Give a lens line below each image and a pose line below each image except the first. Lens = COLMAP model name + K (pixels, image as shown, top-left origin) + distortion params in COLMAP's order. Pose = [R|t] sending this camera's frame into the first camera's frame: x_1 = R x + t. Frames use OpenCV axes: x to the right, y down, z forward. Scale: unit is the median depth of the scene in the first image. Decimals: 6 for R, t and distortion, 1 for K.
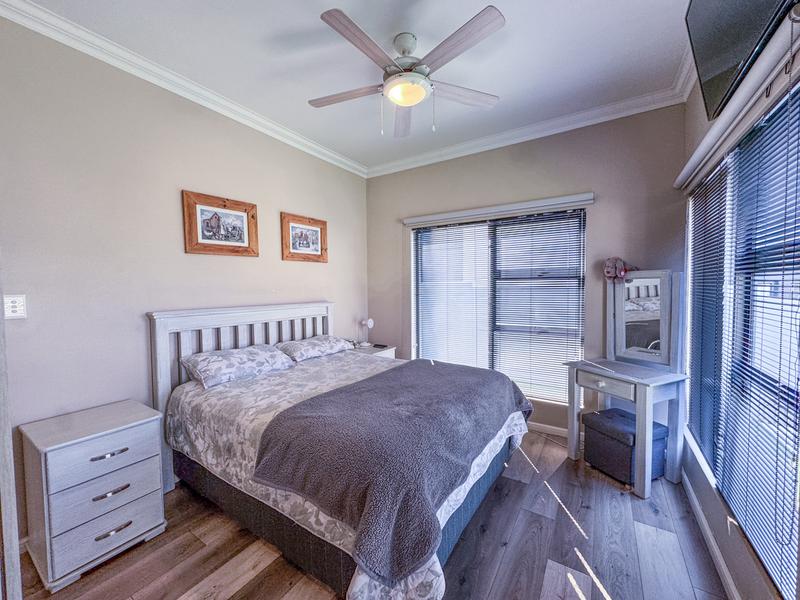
lens RADIAL K [[317.7, 0, 400.7], [0, 317.7, 298.3], [0, 0, 1]] dist [-0.003646, 0.000632]
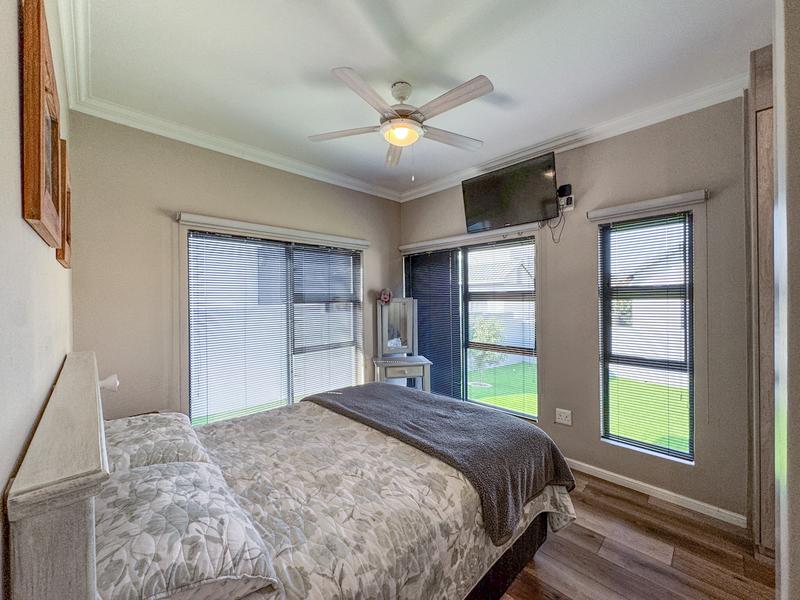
lens RADIAL K [[317.7, 0, 395.8], [0, 317.7, 300.5], [0, 0, 1]] dist [-0.003646, 0.000632]
pose [[0.237429, 0.000855, 0.971405, -0.753000], [0.046129, 0.998862, -0.012154, -0.049718], [-0.970309, 0.047696, 0.237119, 0.575801]]
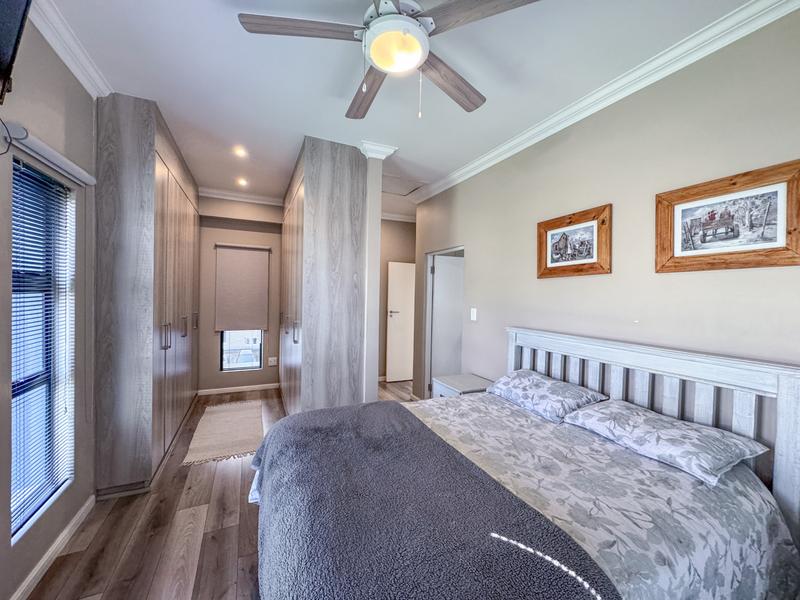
lens RADIAL K [[317.7, 0, 404.0], [0, 317.7, 299.3], [0, 0, 1]] dist [-0.003646, 0.000632]
pose [[-0.522723, 0.007761, -0.852467, 0.457974], [-0.051493, 0.997845, 0.040660, -0.079984], [0.850946, 0.065151, -0.521197, 1.042408]]
